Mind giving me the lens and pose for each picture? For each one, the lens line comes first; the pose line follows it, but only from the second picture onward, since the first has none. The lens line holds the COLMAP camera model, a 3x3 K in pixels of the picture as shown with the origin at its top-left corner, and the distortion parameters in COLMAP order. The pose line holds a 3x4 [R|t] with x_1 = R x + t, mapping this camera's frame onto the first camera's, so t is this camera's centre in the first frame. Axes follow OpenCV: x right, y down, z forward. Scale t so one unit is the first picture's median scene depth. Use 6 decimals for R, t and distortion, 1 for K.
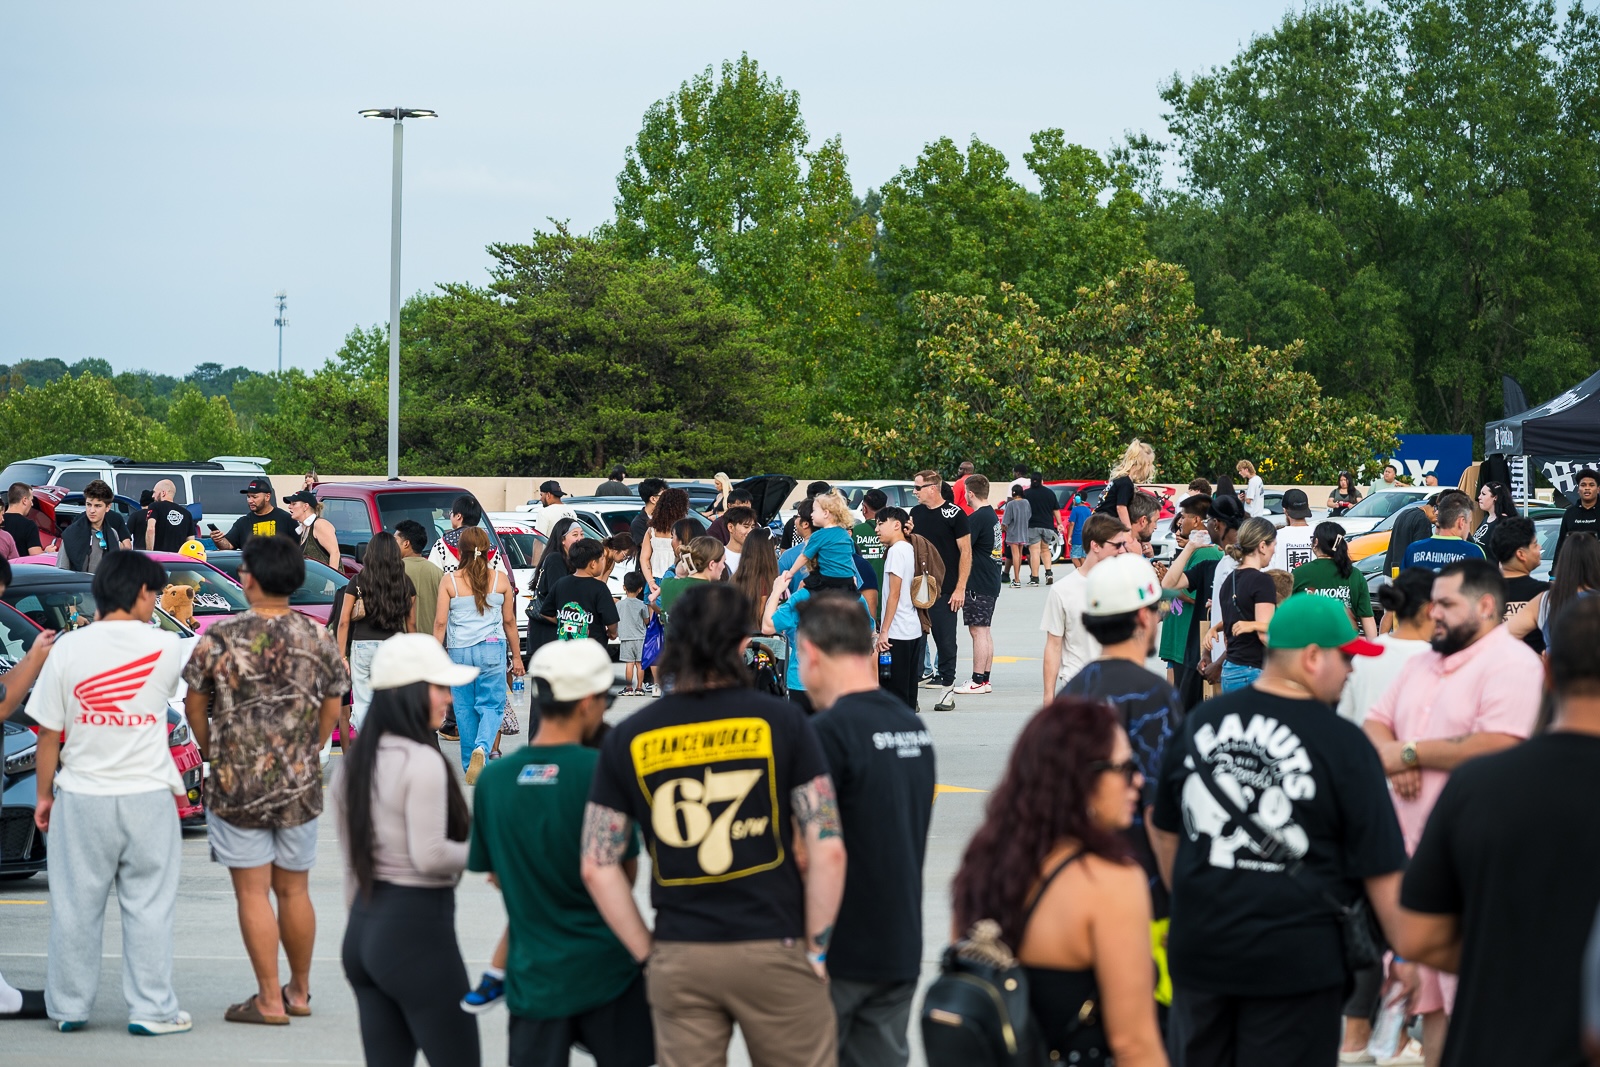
lens RADIAL K [[4387.3, 0, 800.3], [0, 4387.3, 523.5], [0, 0, 1]] dist [-1.051530, 0.000000]
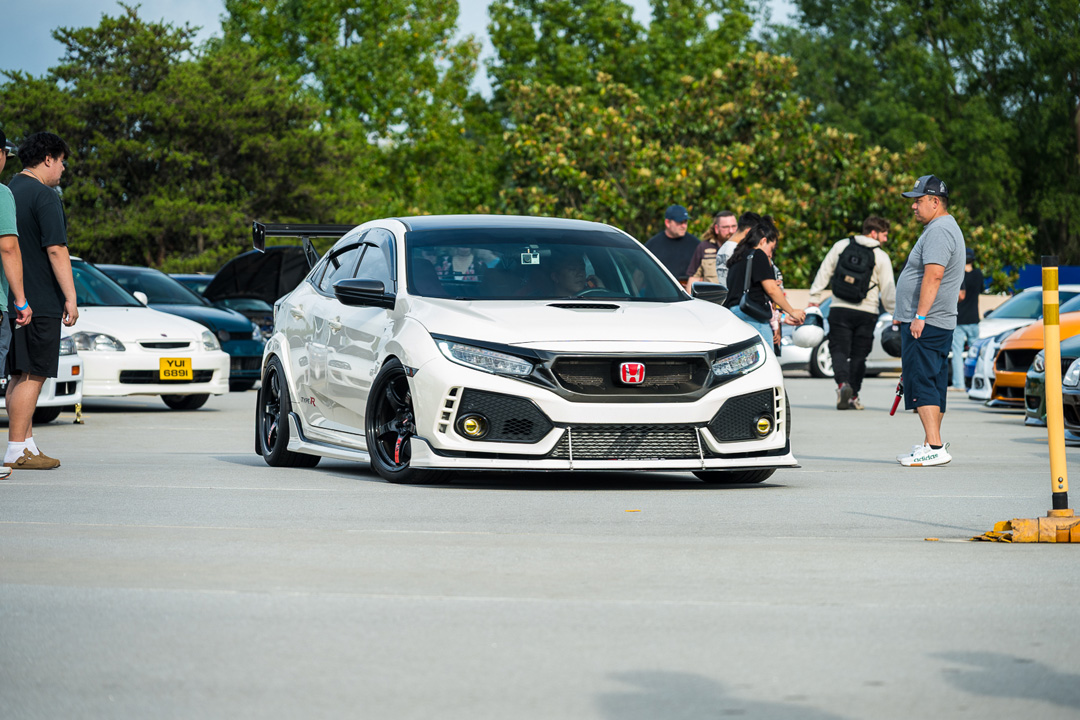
lens RADIAL K [[3598.5, 0, 539.3], [0, 3598.5, 363.6], [0, 0, 1]] dist [-1.092862, 0.000000]
pose [[0.999616, 0.017888, 0.021144, 0.018976], [-0.017846, 0.999838, -0.002178, 0.008092], [-0.021179, 0.001800, 0.999774, 0.249641]]
